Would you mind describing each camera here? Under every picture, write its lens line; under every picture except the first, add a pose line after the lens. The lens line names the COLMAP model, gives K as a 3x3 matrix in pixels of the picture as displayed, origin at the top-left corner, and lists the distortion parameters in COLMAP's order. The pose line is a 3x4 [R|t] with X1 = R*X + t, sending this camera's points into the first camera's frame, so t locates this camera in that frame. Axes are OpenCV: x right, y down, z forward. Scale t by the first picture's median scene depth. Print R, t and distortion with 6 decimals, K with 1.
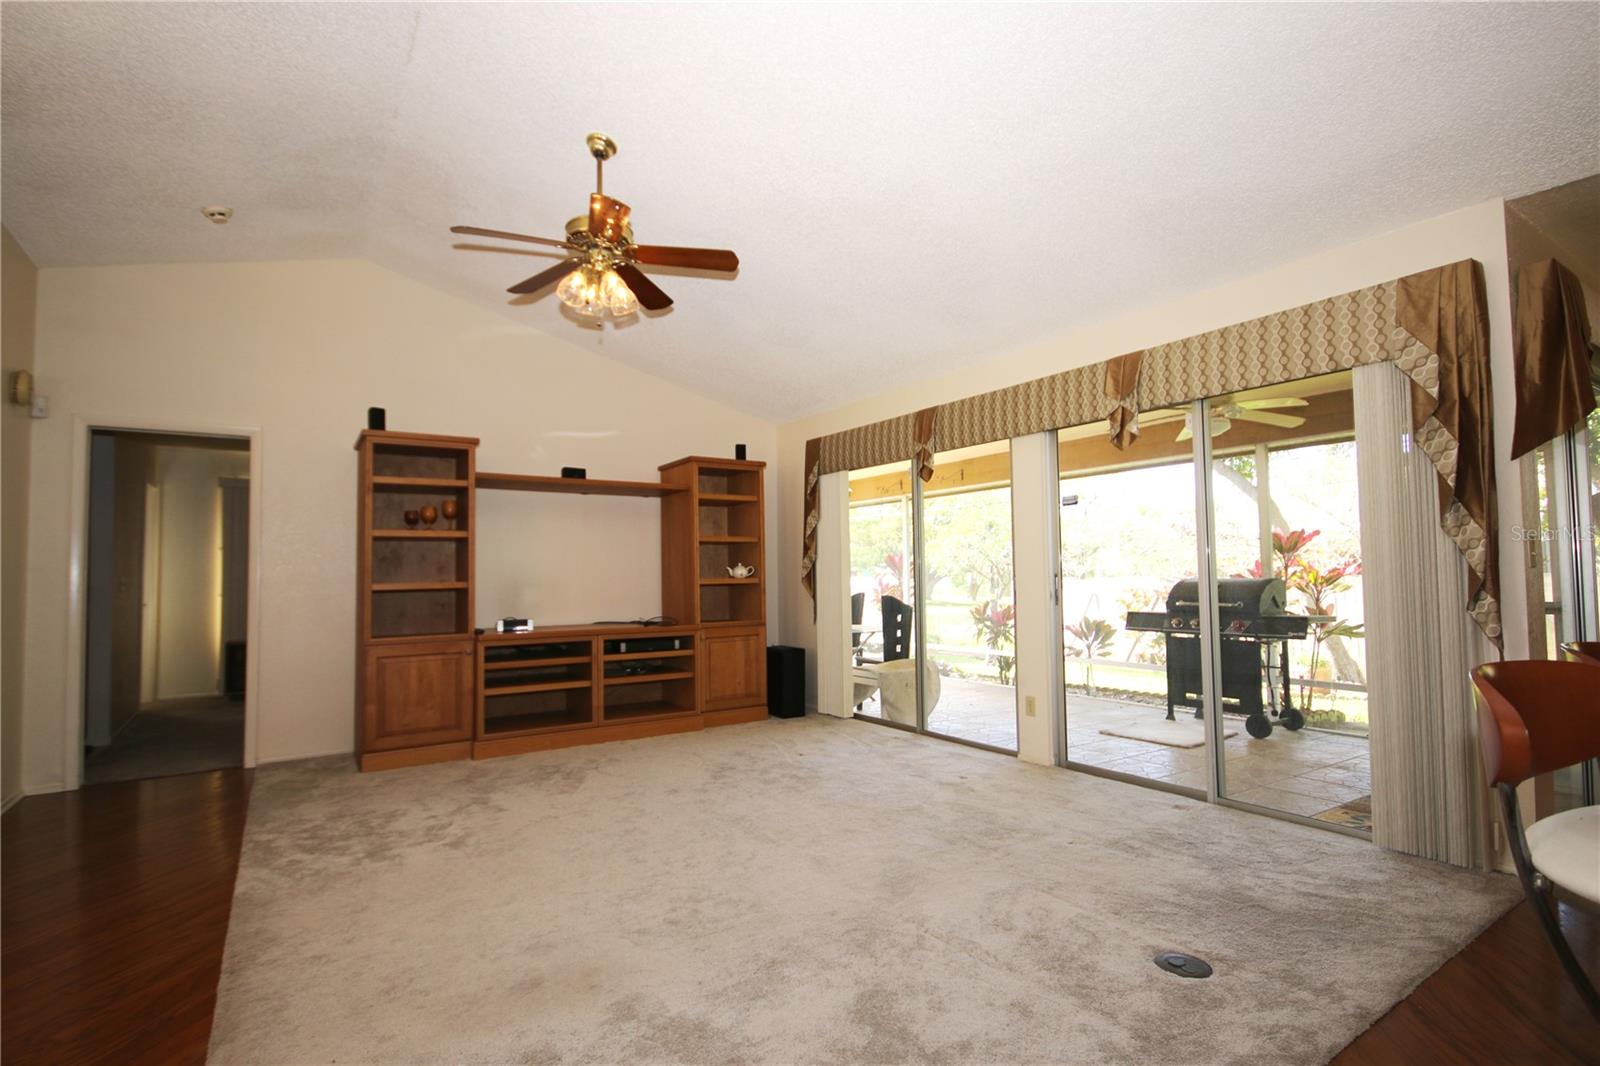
lens RADIAL K [[772.4, 0, 790.7], [0, 772.4, 540.6], [0, 0, 1]] dist [0.003882, -0.005911]
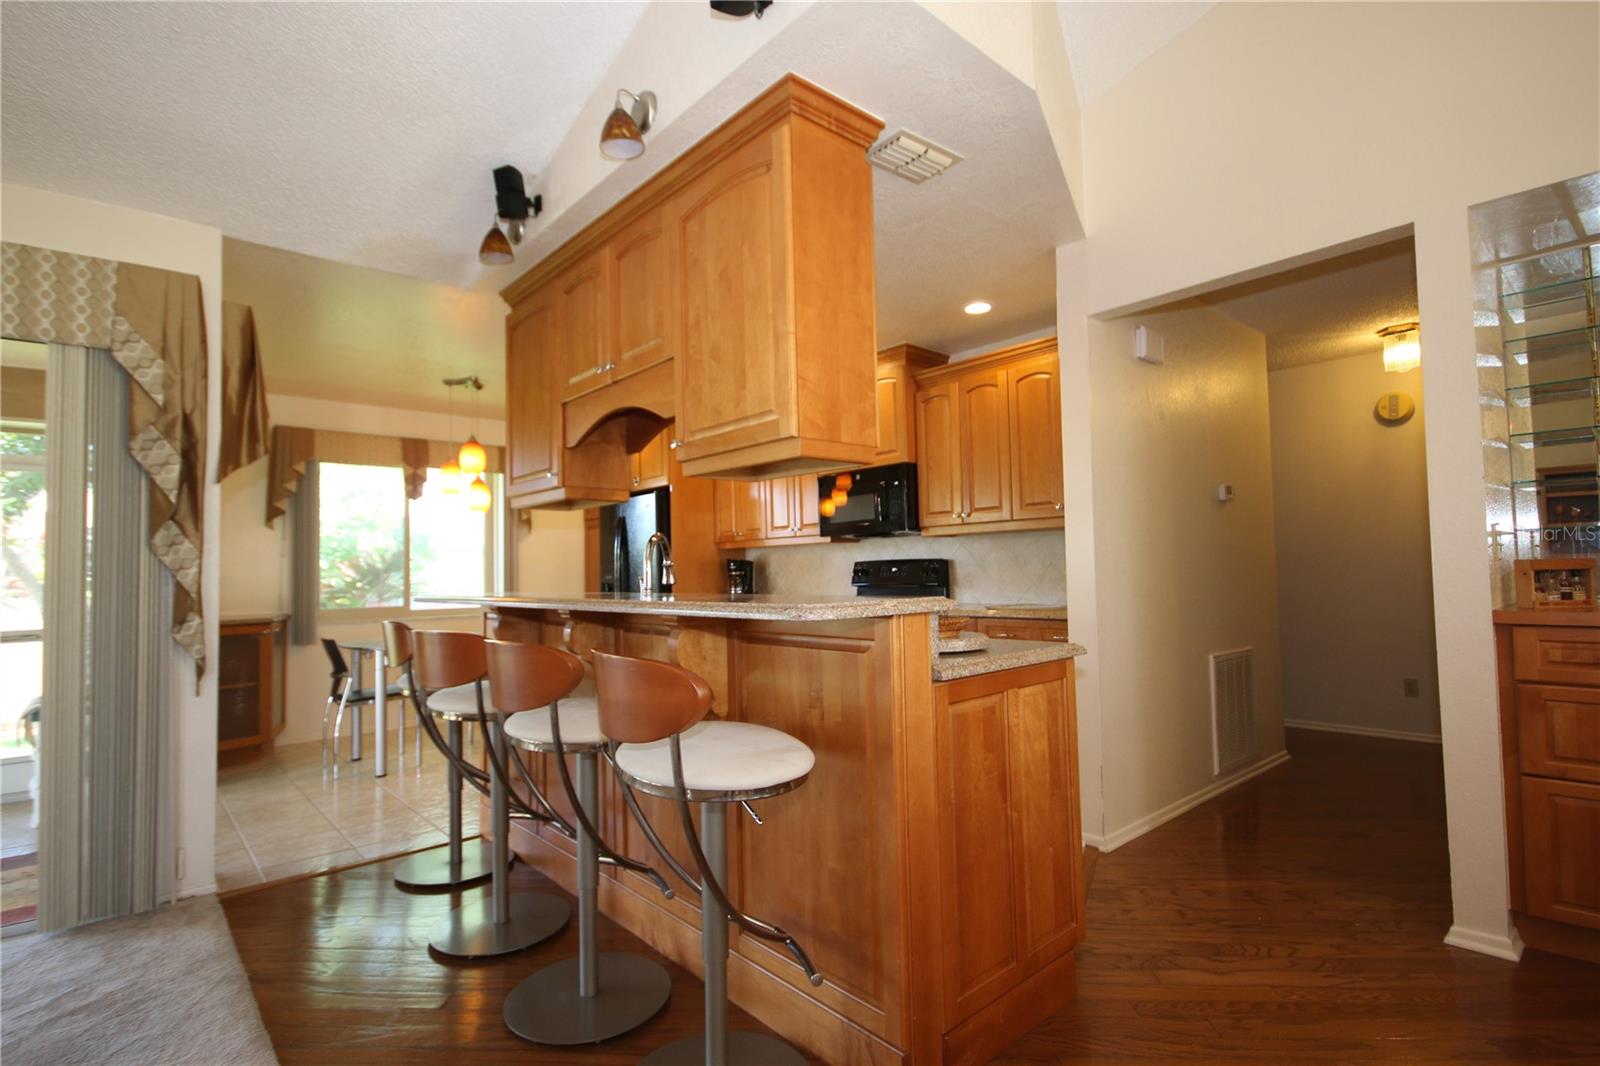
lens RADIAL K [[772.4, 0, 790.7], [0, 772.4, 540.6], [0, 0, 1]] dist [0.003882, -0.005911]
pose [[-0.141771, 0.059677, 0.988099, -0.112391], [-0.020533, 0.997789, -0.063209, 0.012148], [-0.989686, -0.029250, -0.140232, 0.228651]]
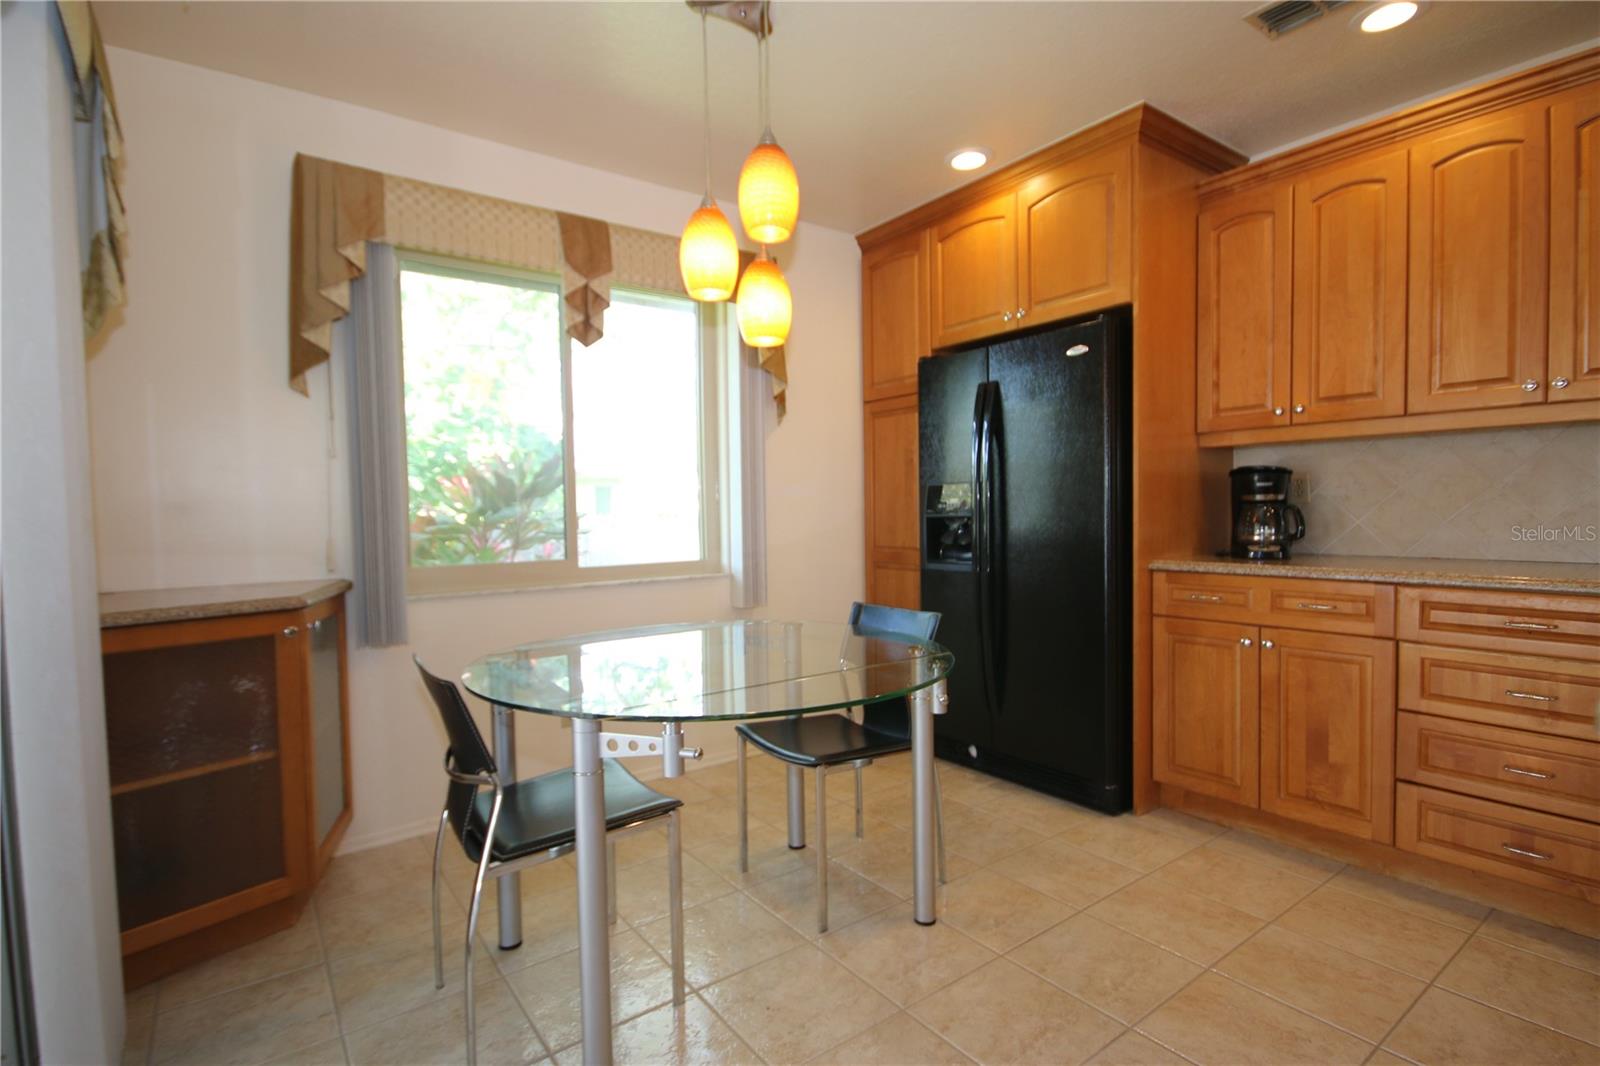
lens RADIAL K [[772.4, 0, 790.7], [0, 772.4, 540.6], [0, 0, 1]] dist [0.003882, -0.005911]
pose [[-0.047879, -0.026821, 0.998493, 0.621052], [-0.018486, 0.999492, 0.025961, 0.017097], [-0.998682, -0.017216, -0.048350, 0.539448]]
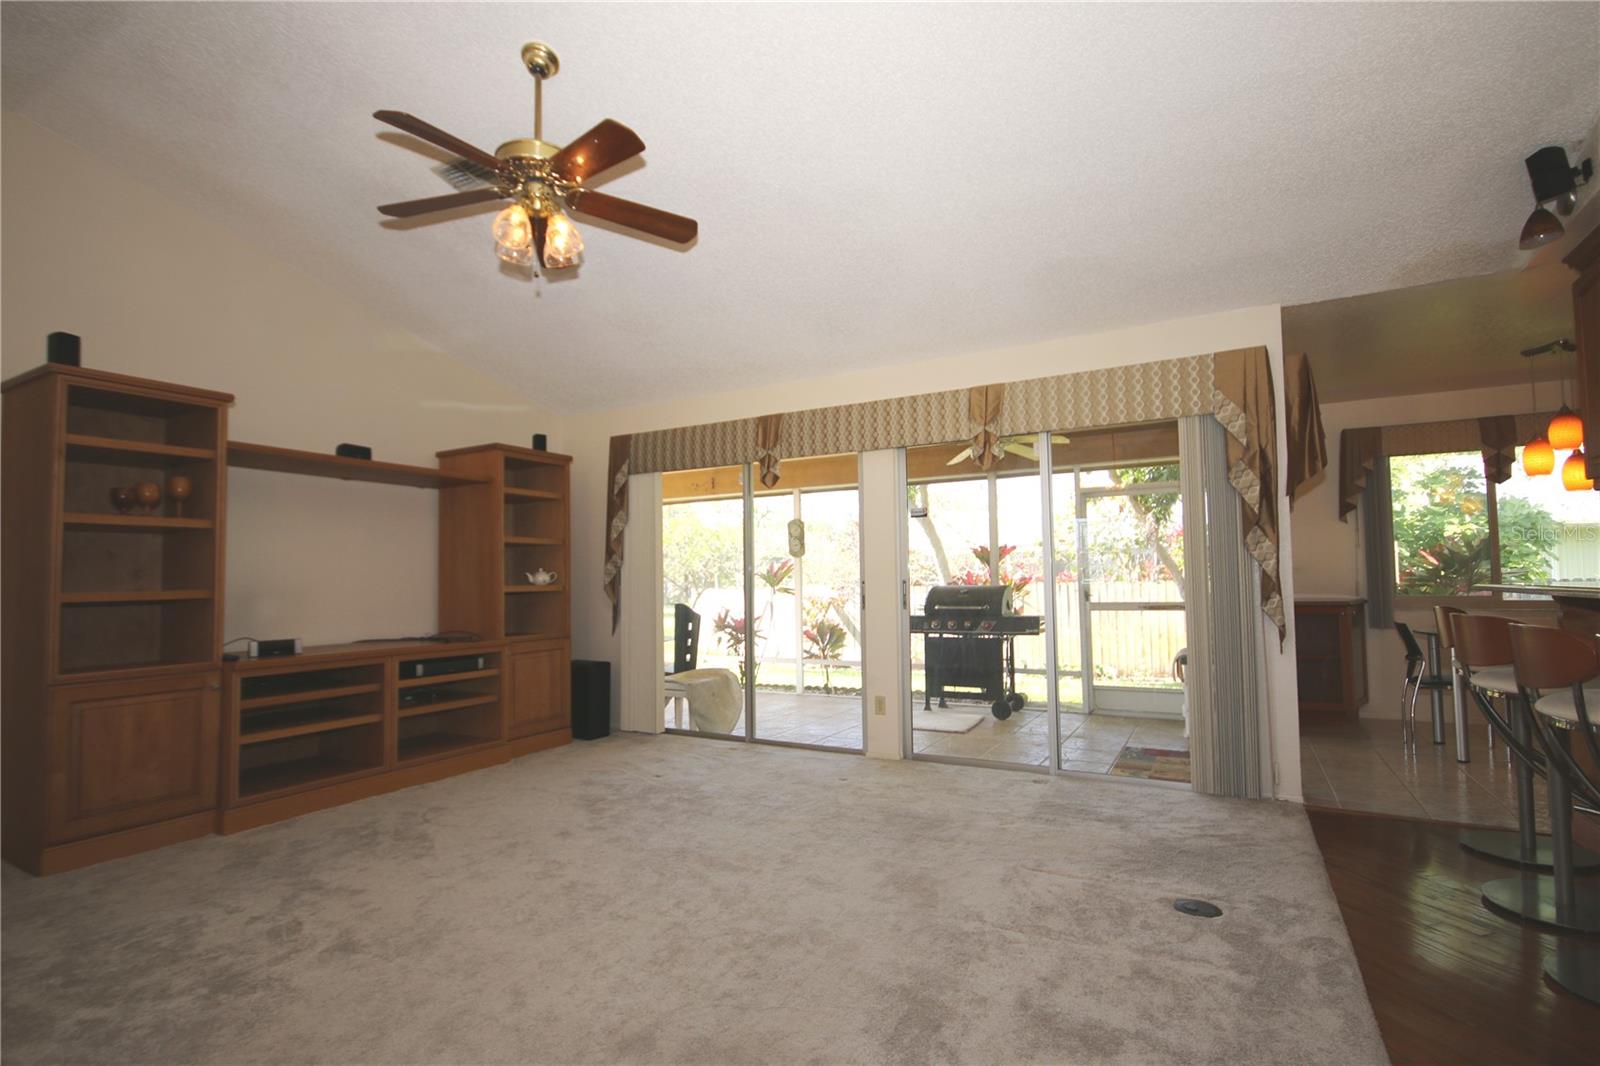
lens RADIAL K [[772.4, 0, 790.7], [0, 772.4, 540.6], [0, 0, 1]] dist [0.003882, -0.005911]
pose [[0.887984, 0.026216, 0.459127, -0.284351], [-0.020097, 0.999632, -0.018209, 0.010266], [-0.459435, 0.006942, 0.888184, 0.110083]]
